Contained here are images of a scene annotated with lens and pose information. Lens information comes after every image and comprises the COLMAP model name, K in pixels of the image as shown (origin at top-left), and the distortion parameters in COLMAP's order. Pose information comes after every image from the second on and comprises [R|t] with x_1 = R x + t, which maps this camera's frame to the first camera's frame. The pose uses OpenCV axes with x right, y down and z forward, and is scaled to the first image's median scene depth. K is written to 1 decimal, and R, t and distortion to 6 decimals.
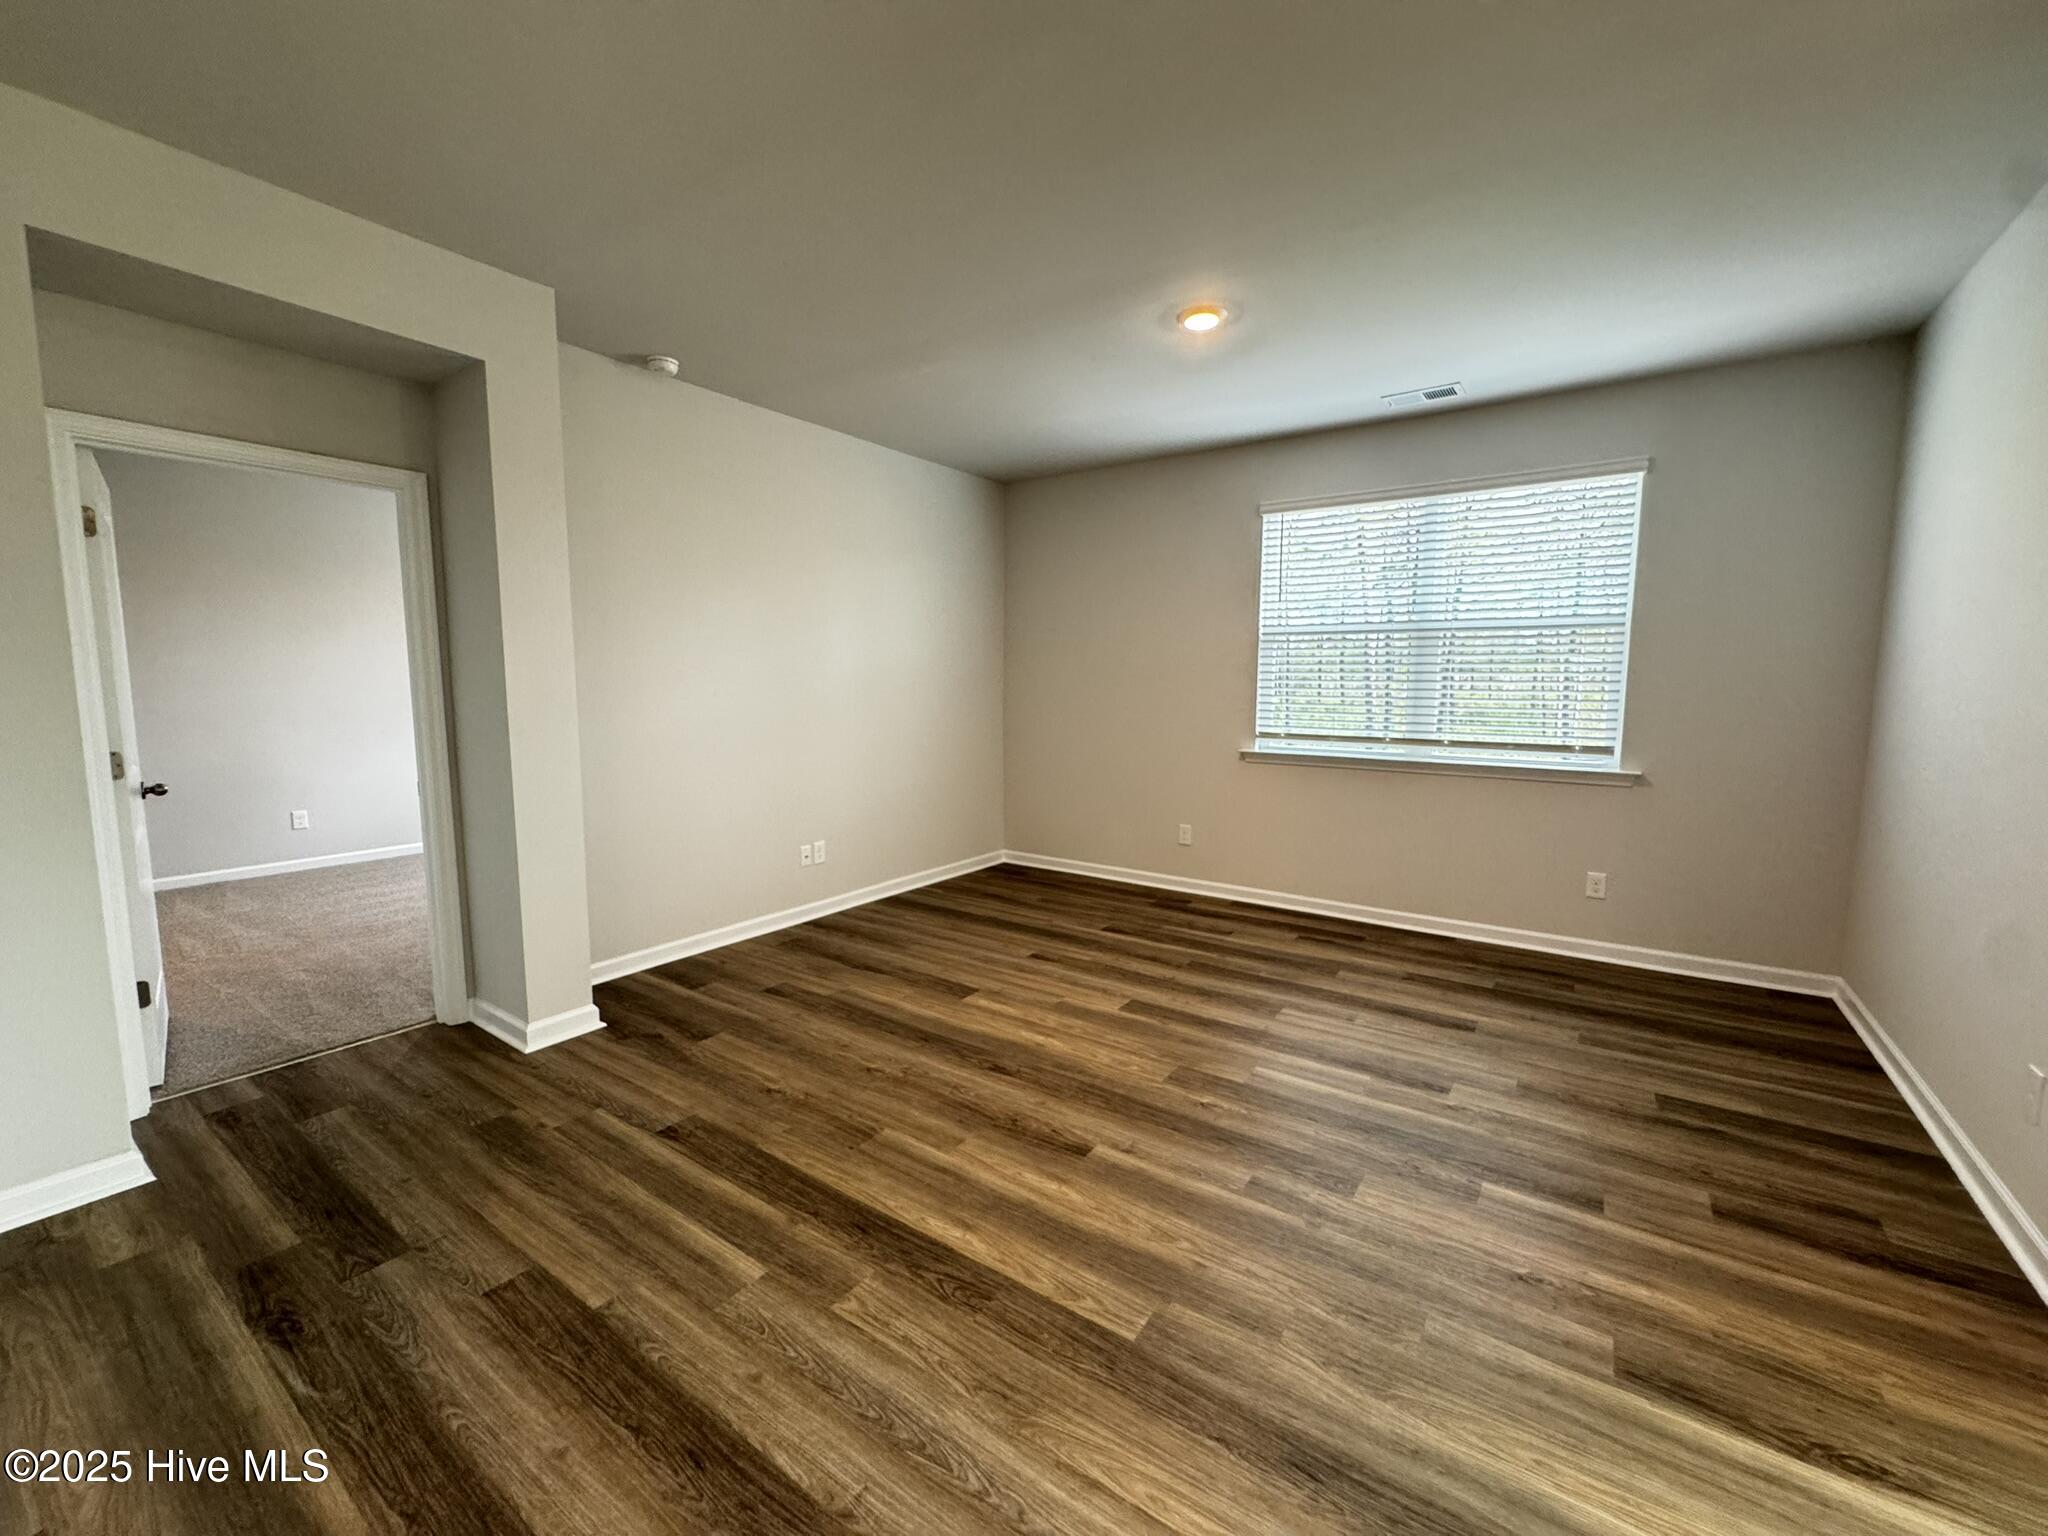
lens RADIAL K [[816.9, 0, 1026.3], [0, 816.9, 767.8], [0, 0, 1]] dist [-0.006138, 0.000372]
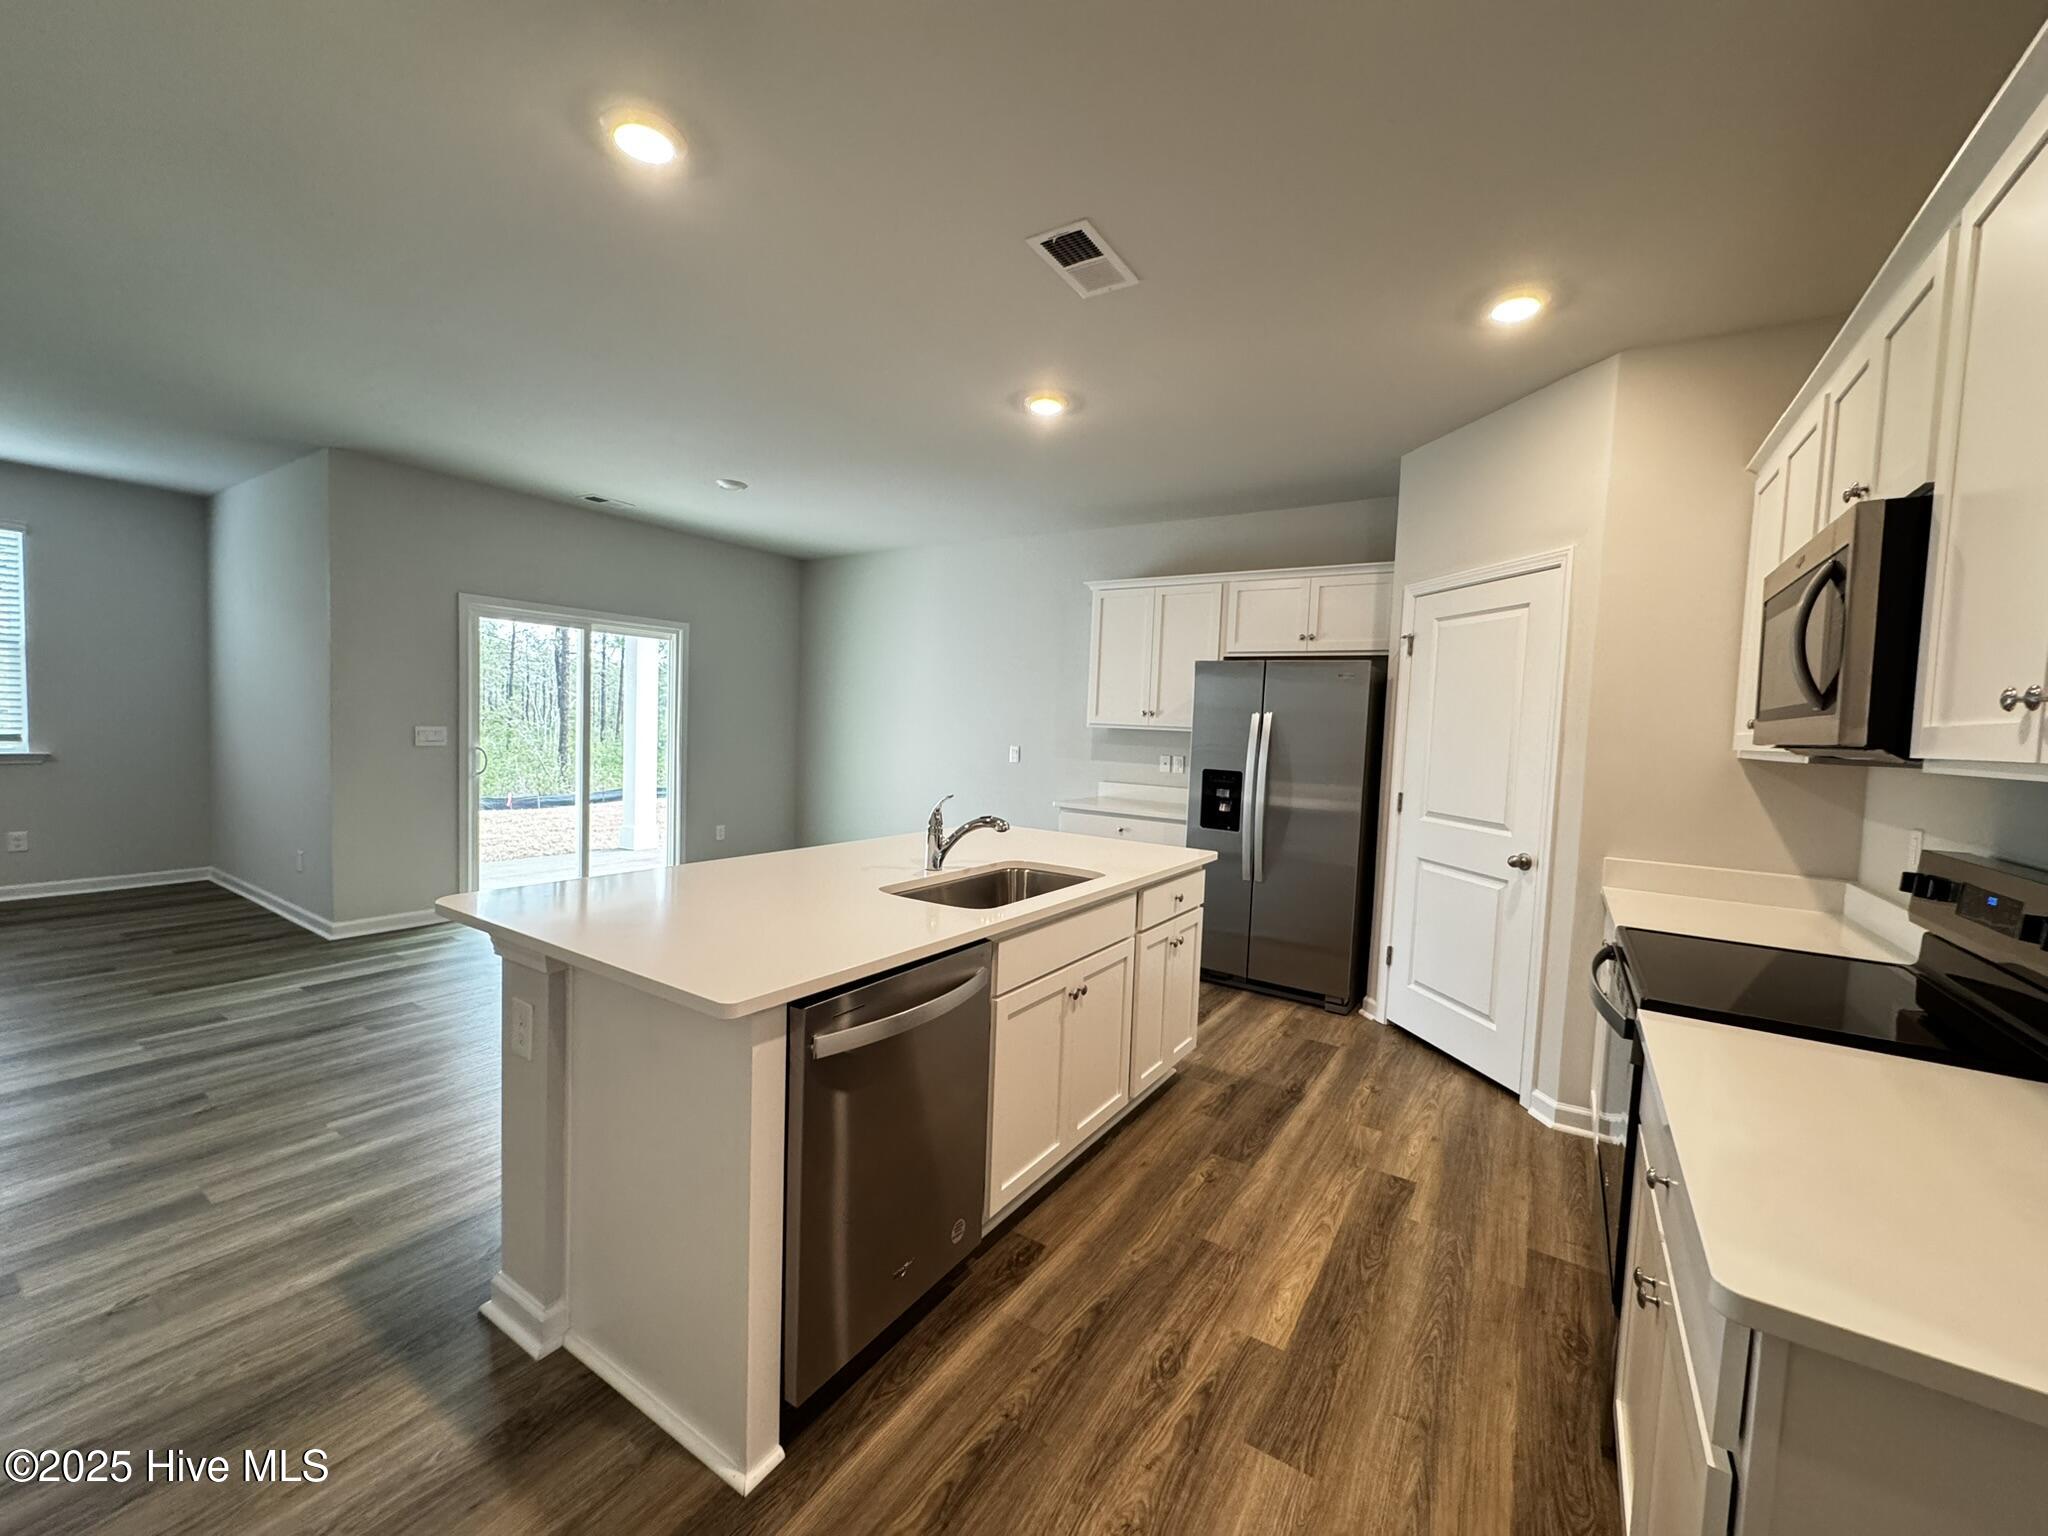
lens RADIAL K [[816.9, 0, 1031.3], [0, 816.9, 773.0], [0, 0, 1]] dist [-0.006138, 0.000372]
pose [[-0.041321, -0.067250, 0.996880, -0.997880], [0.065488, 0.995405, 0.069865, 0.078133], [-0.996997, 0.068171, -0.036727, -0.882886]]
